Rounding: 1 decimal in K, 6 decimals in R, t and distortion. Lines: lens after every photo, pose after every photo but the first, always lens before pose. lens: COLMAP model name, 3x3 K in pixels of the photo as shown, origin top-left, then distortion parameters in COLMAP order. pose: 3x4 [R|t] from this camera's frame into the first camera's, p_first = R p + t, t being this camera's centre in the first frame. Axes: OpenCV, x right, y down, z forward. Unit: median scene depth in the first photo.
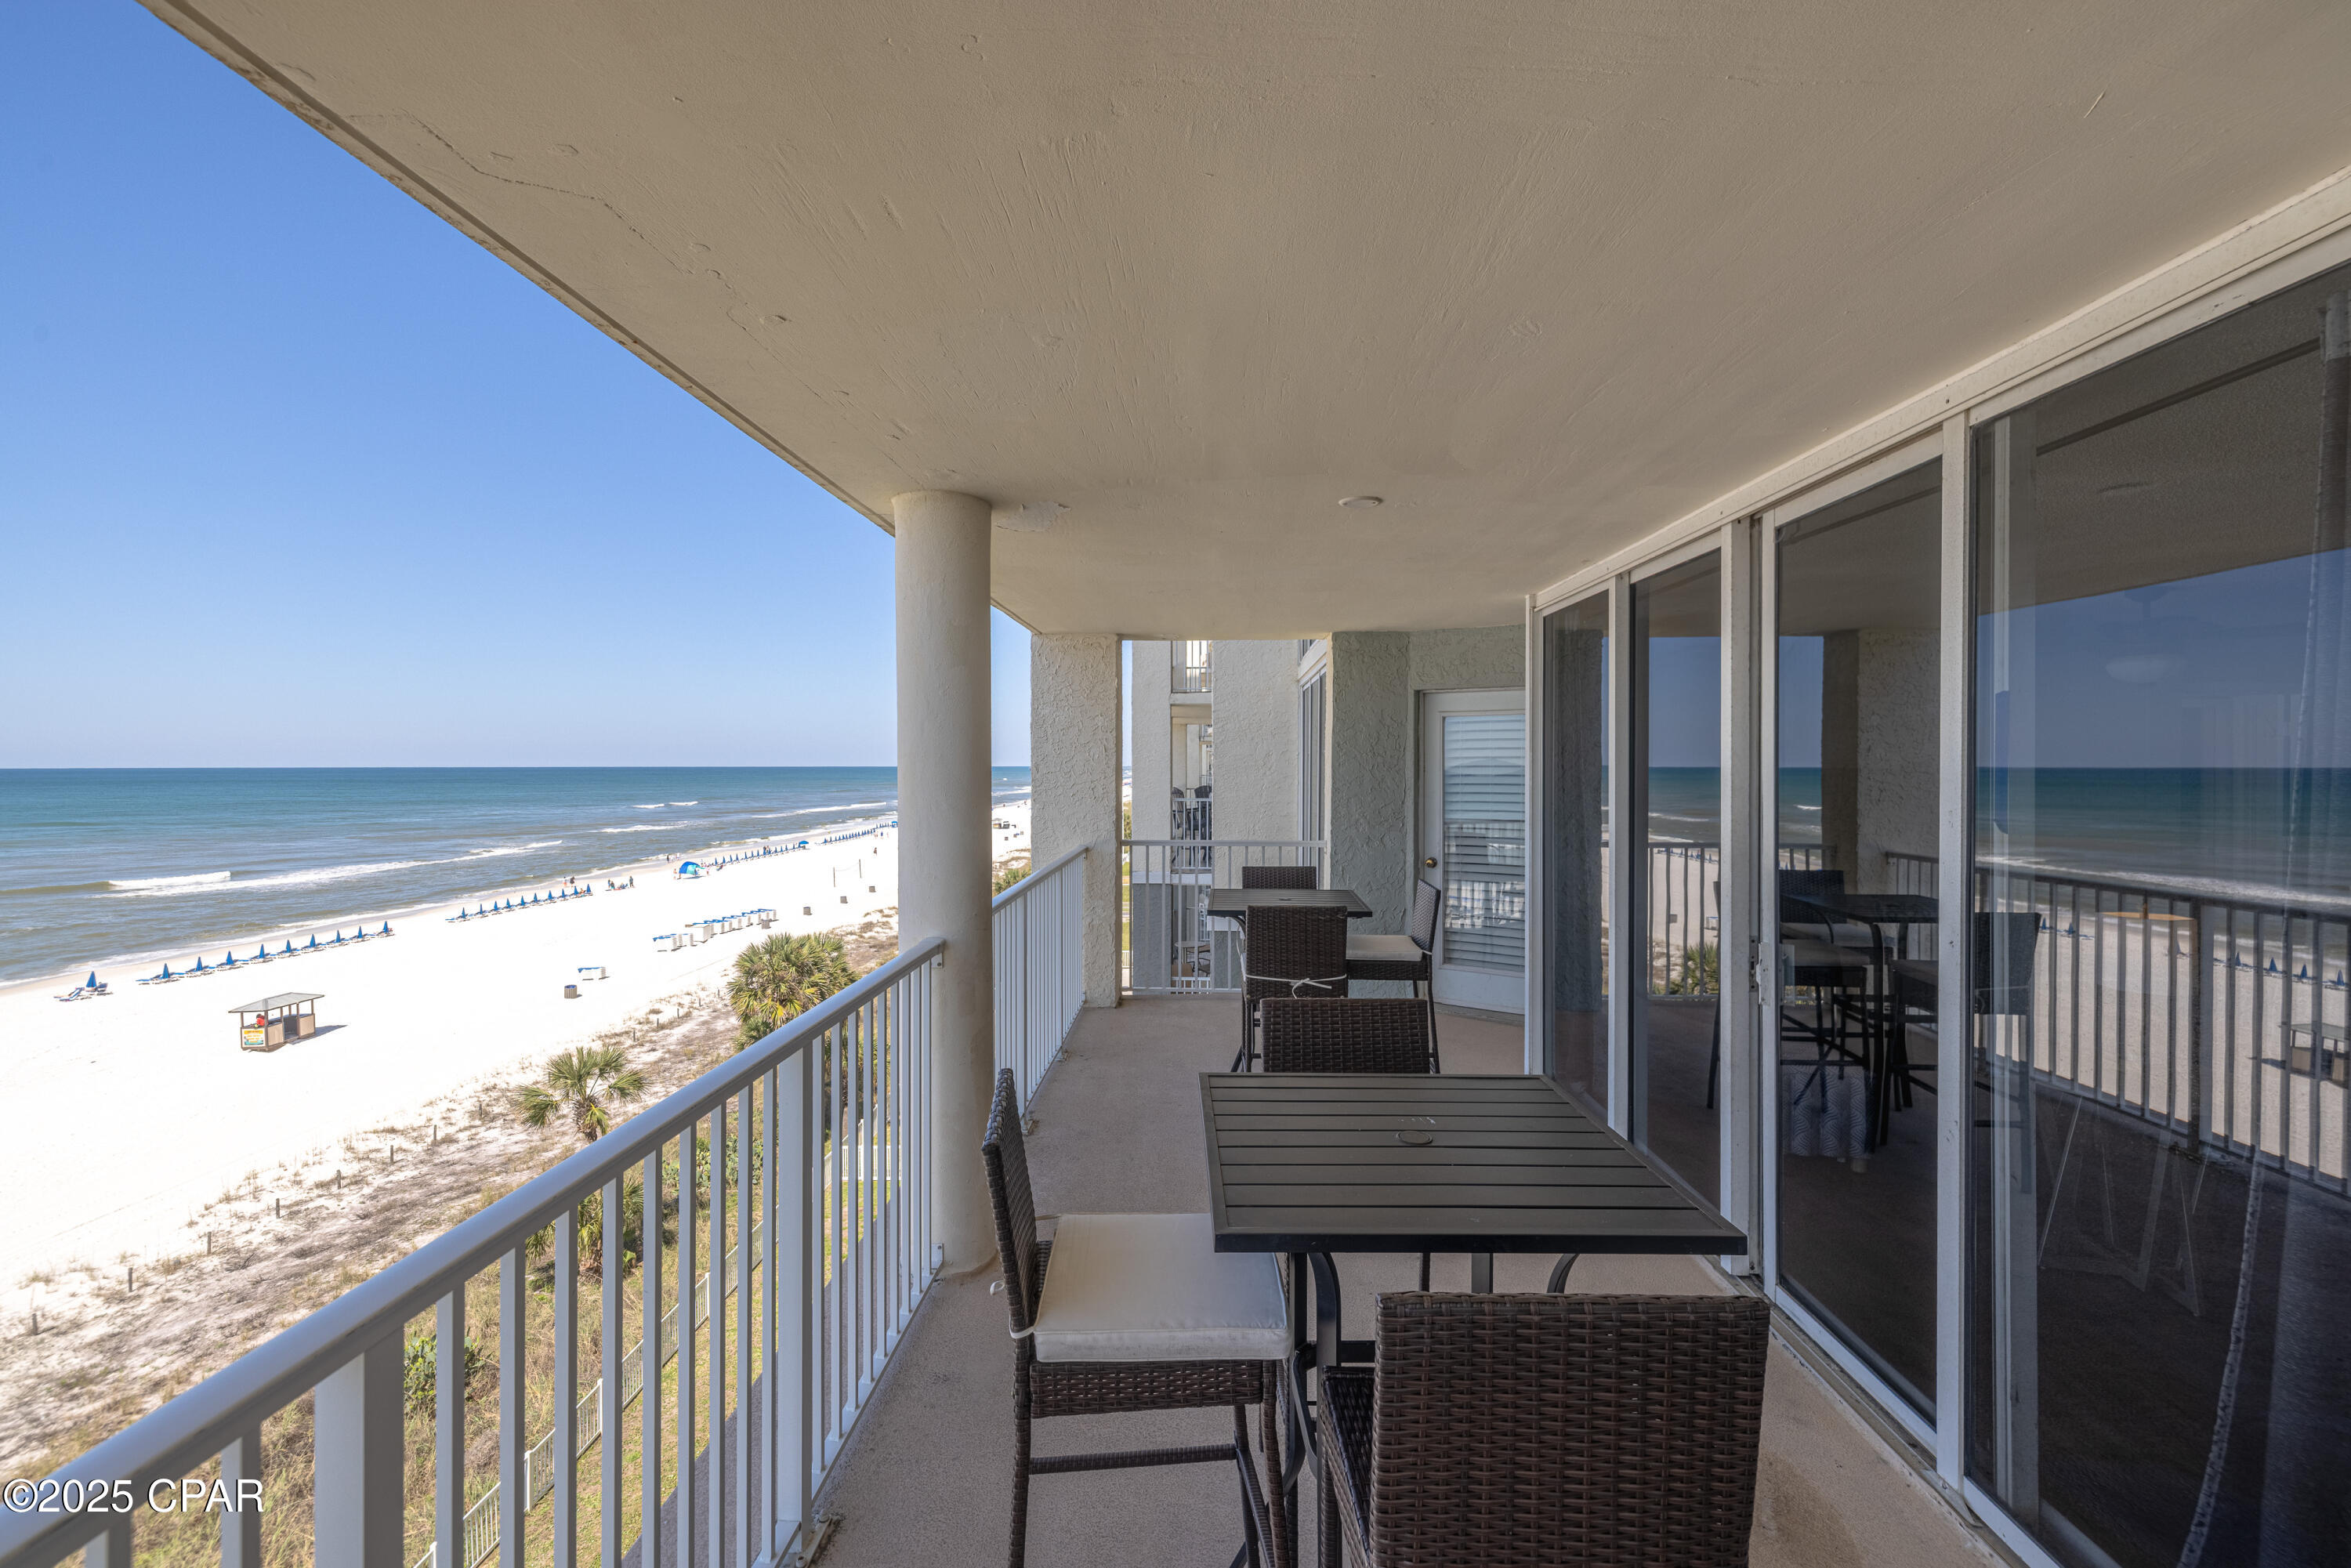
lens RADIAL K [[963.4, 0, 1172.7], [0, 963.4, 744.2], [0, 0, 1]] dist [0.002610, 0.000139]
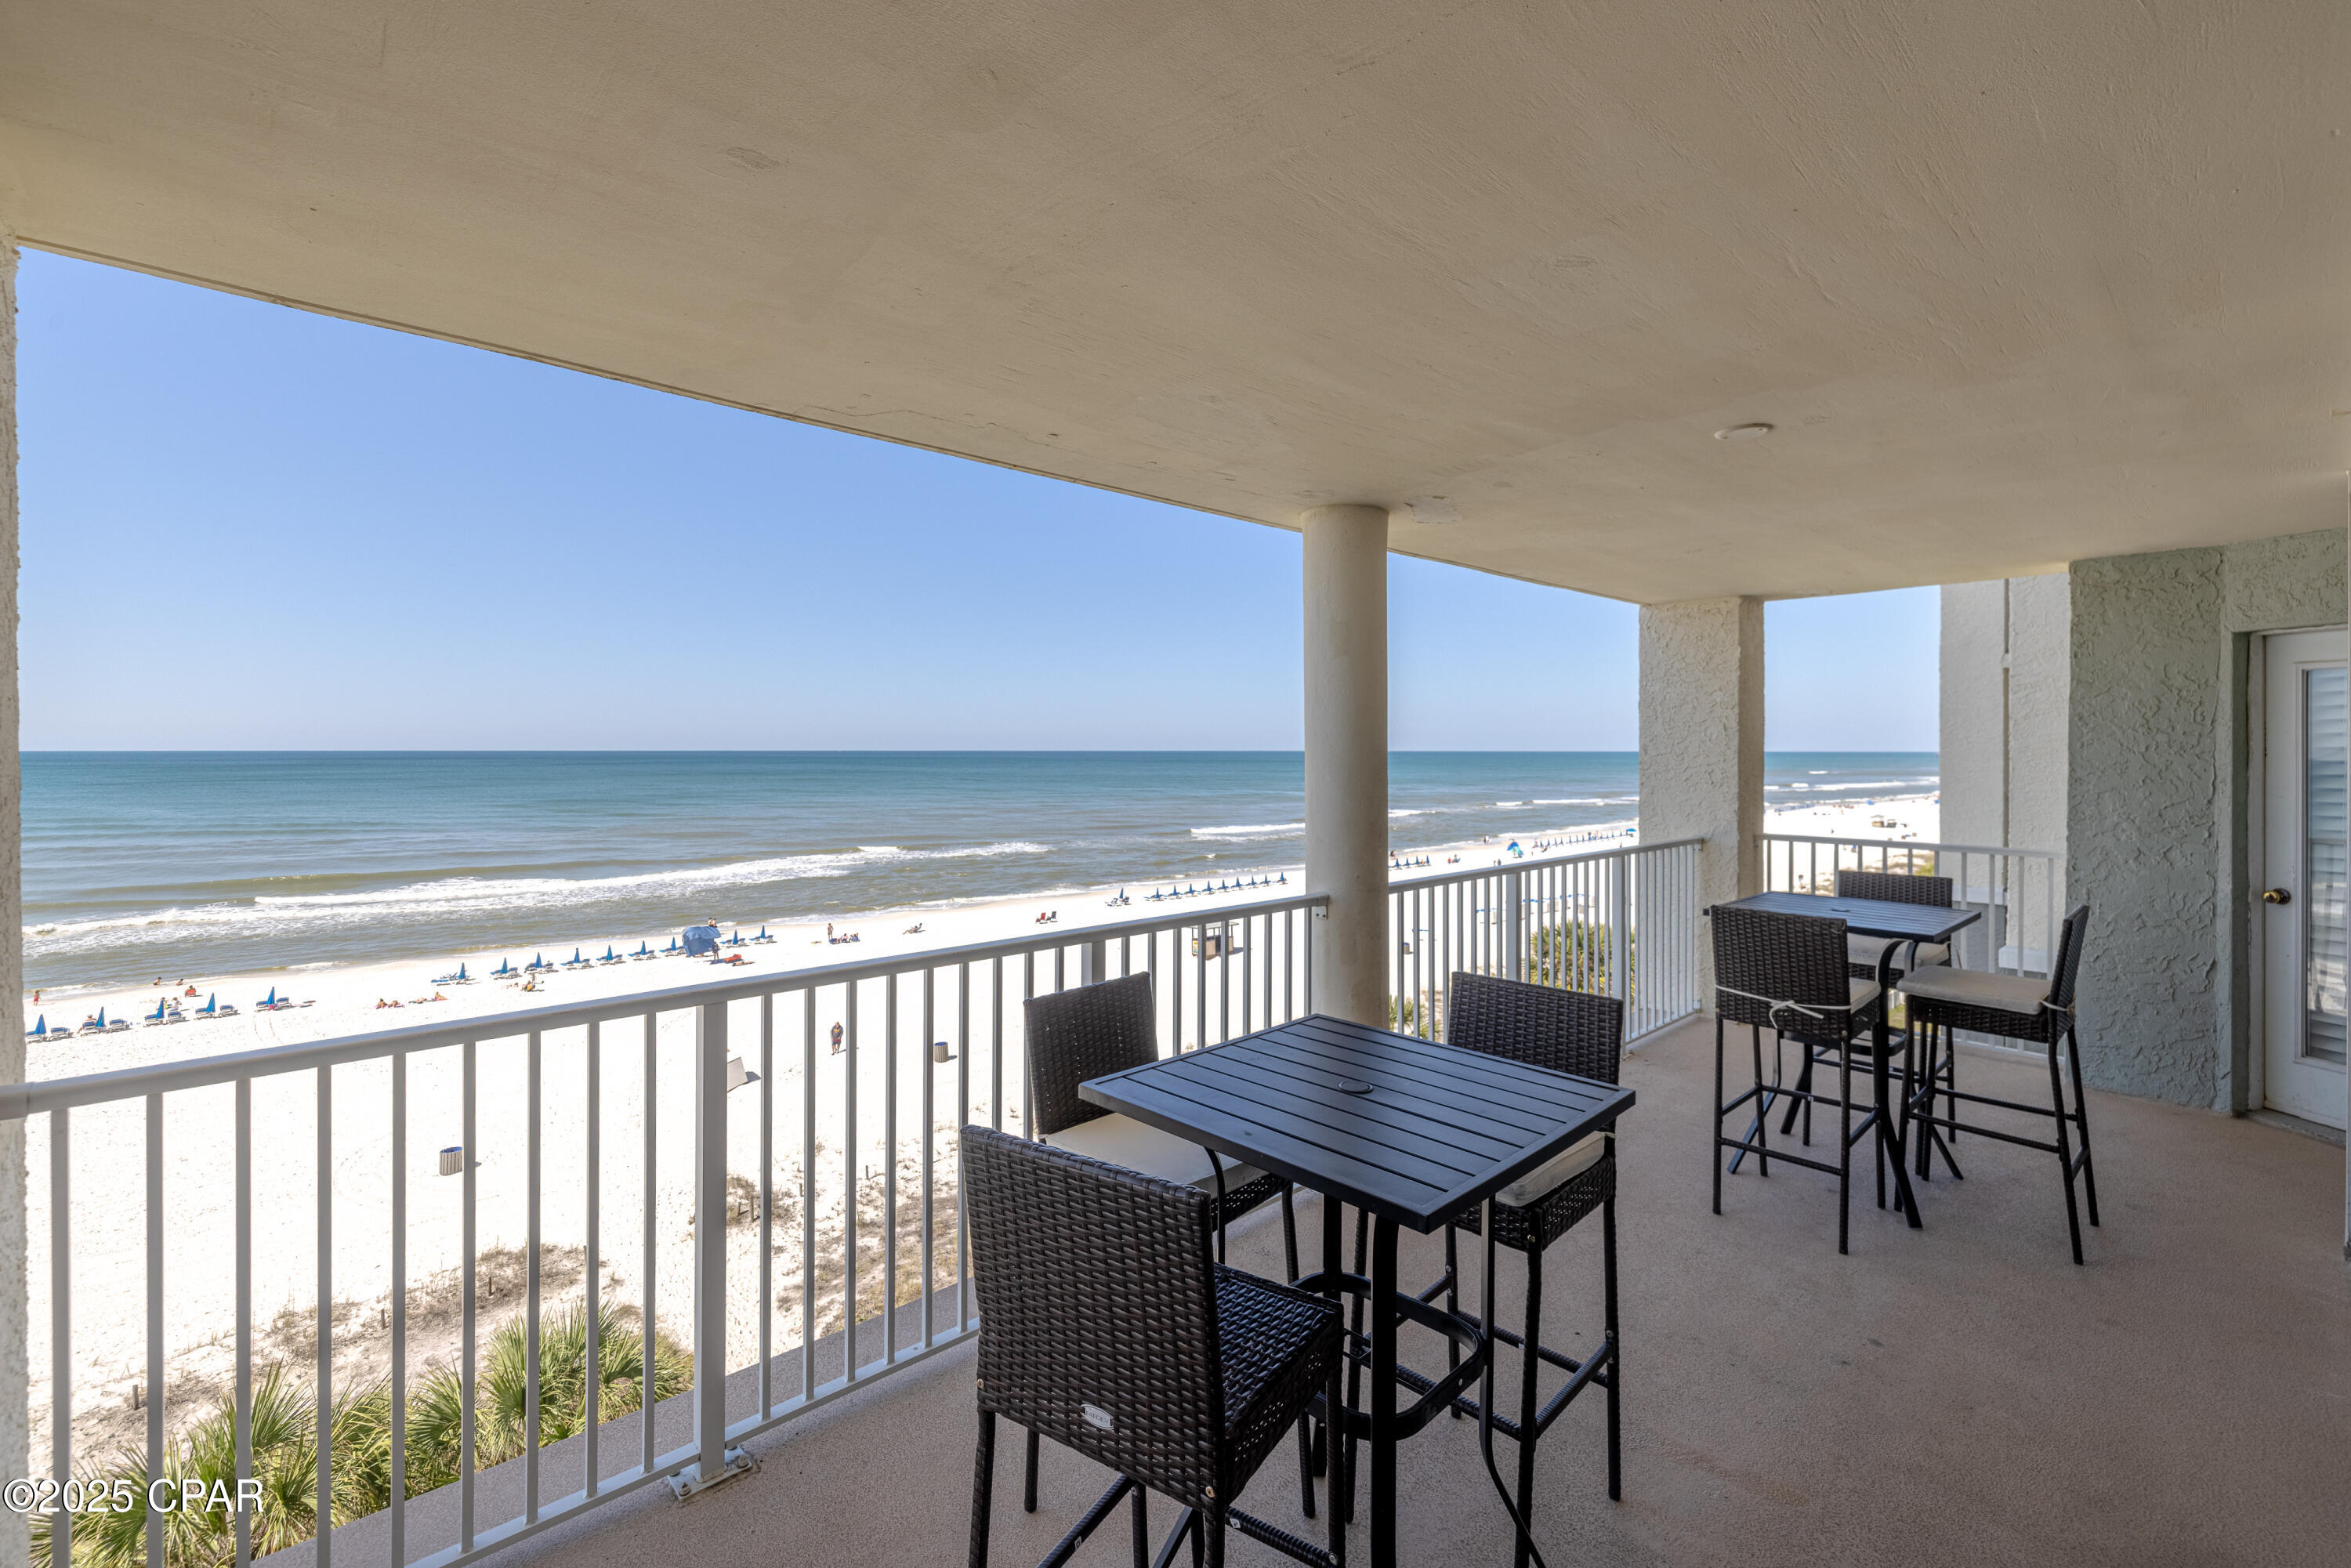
lens RADIAL K [[963.4, 0, 1172.7], [0, 963.4, 744.2], [0, 0, 1]] dist [0.002610, 0.000139]
pose [[0.716376, -0.002278, -0.697710, 0.191209], [0.015752, 0.999793, 0.012909, 0.000406], [0.697536, -0.020238, 0.716264, 0.016692]]
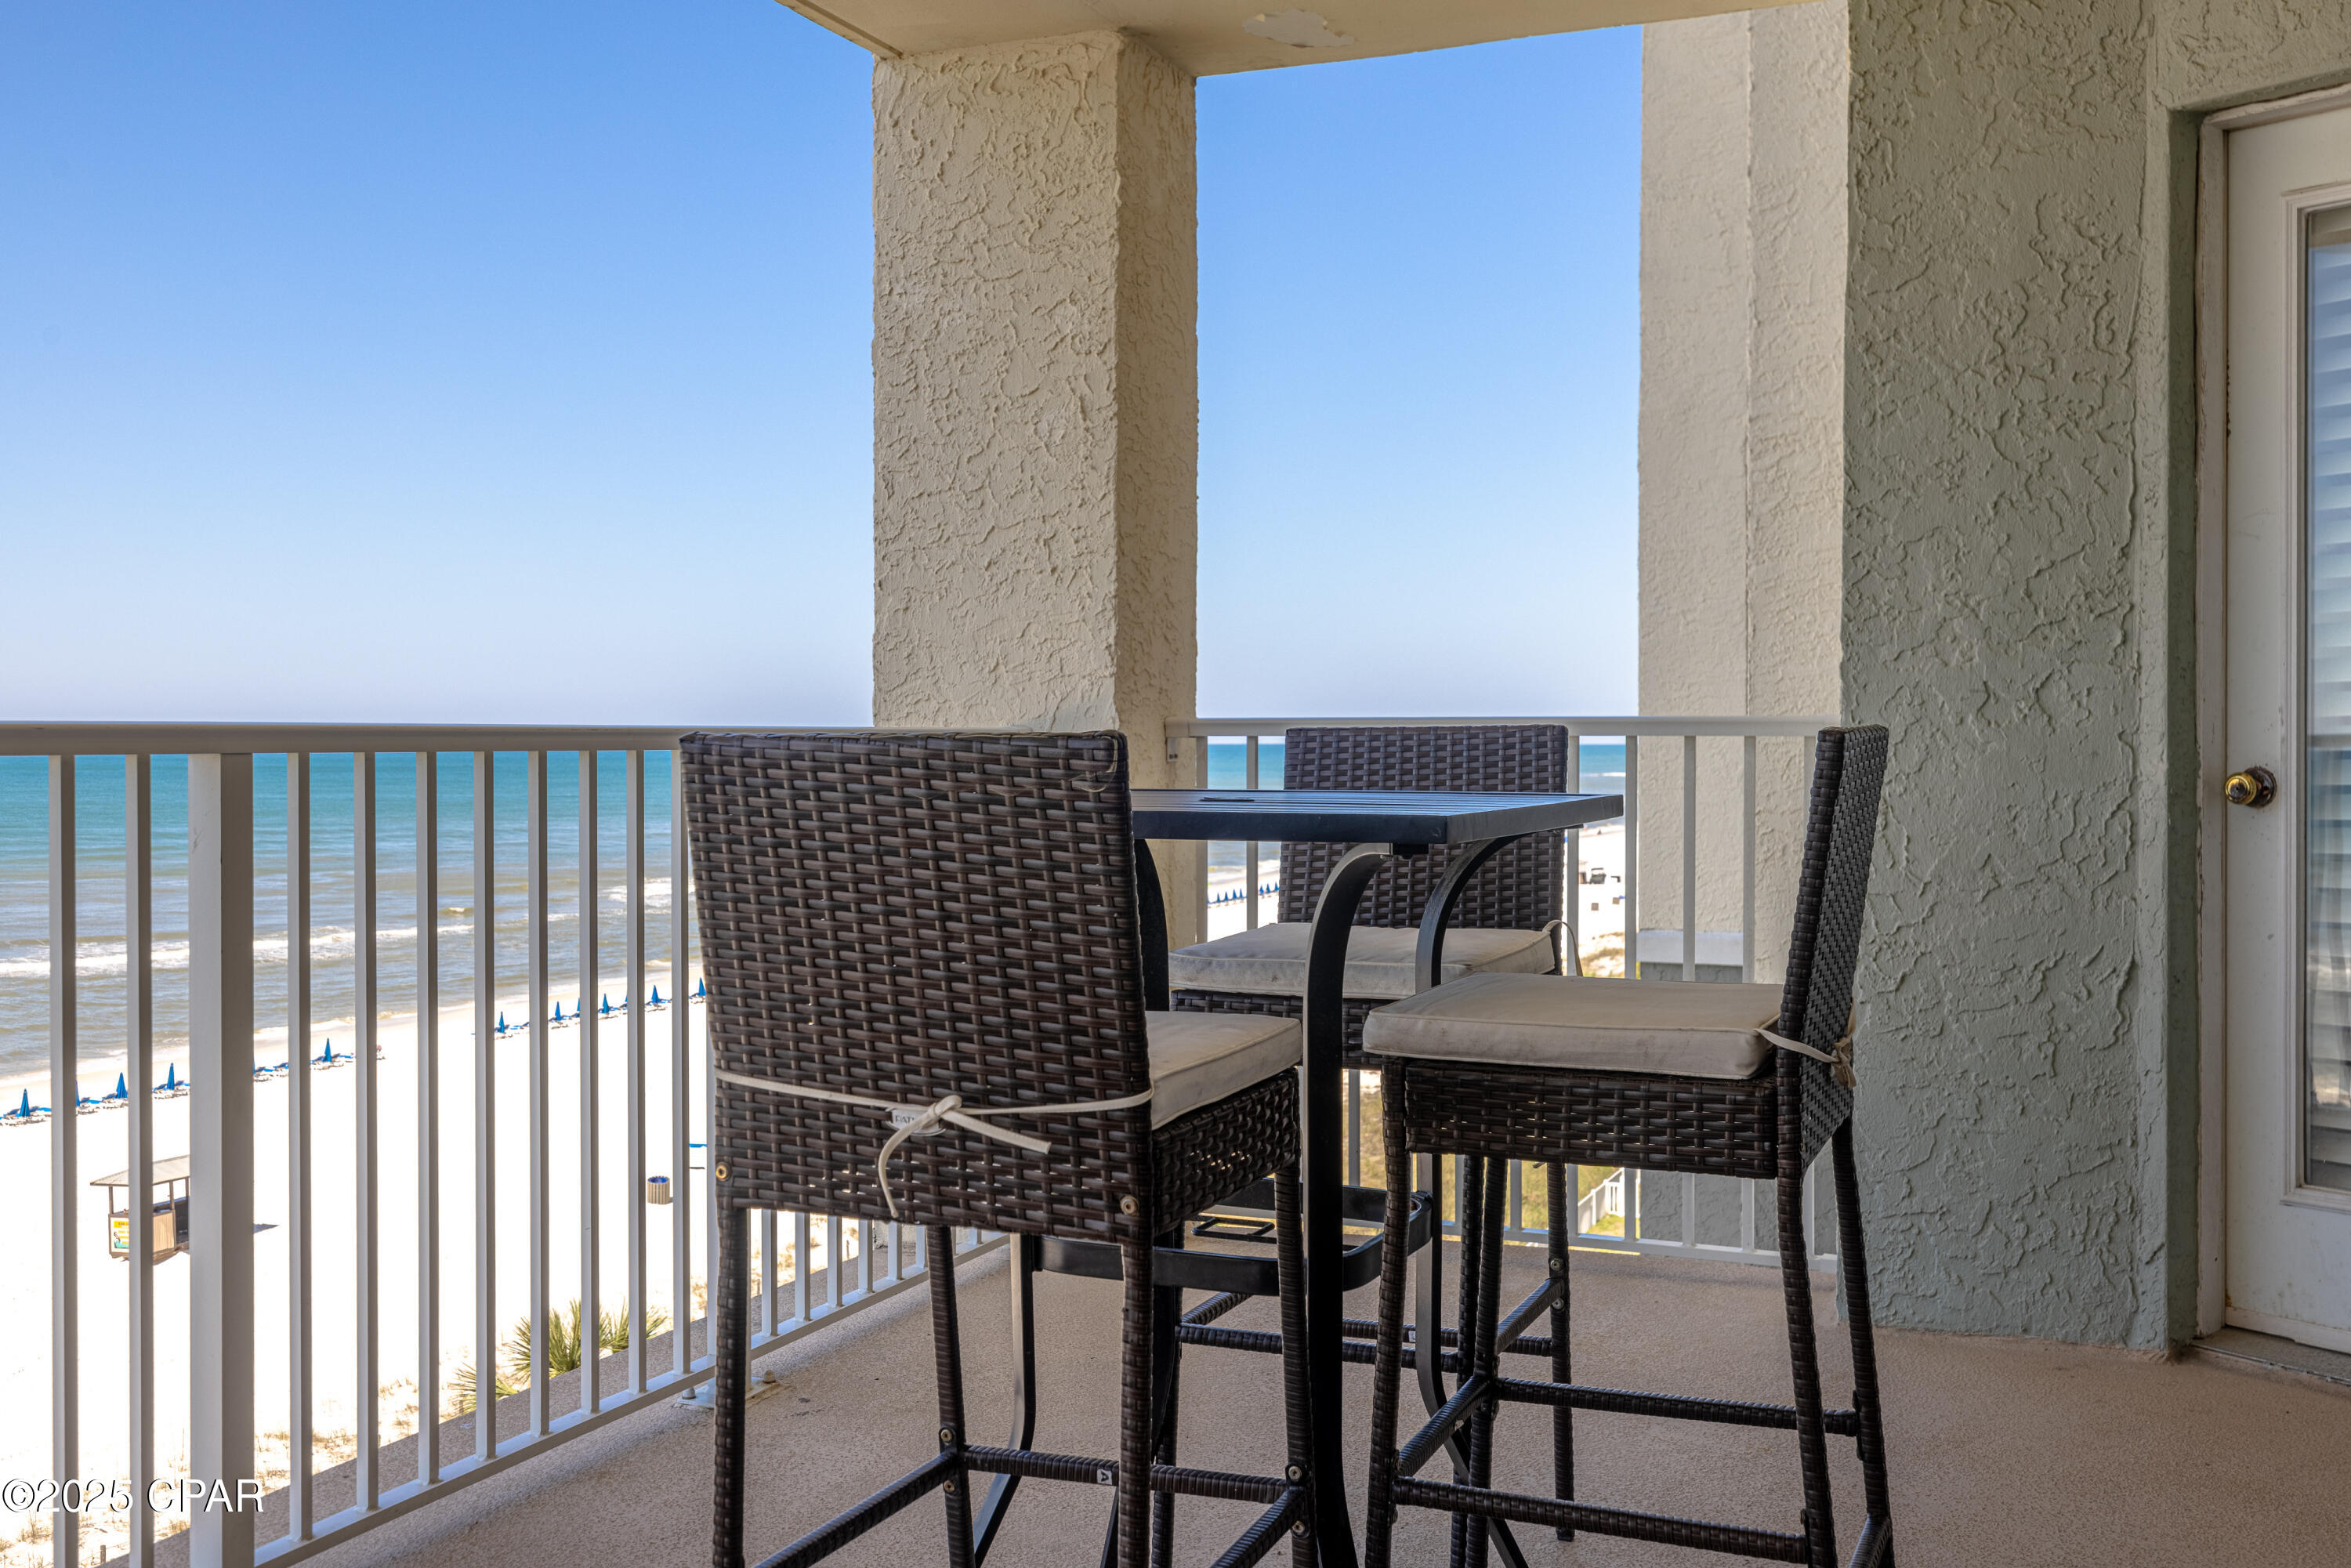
lens RADIAL K [[2368.4, 0, 1066.1], [0, 2368.4, 686.0], [0, 0, 1]] dist [-0.006477, 0.027188]
pose [[0.940661, -0.002281, -0.339341, 0.187024], [0.008737, 0.999809, 0.017499, 0.082903], [0.339236, -0.019426, 0.940501, 0.303419]]
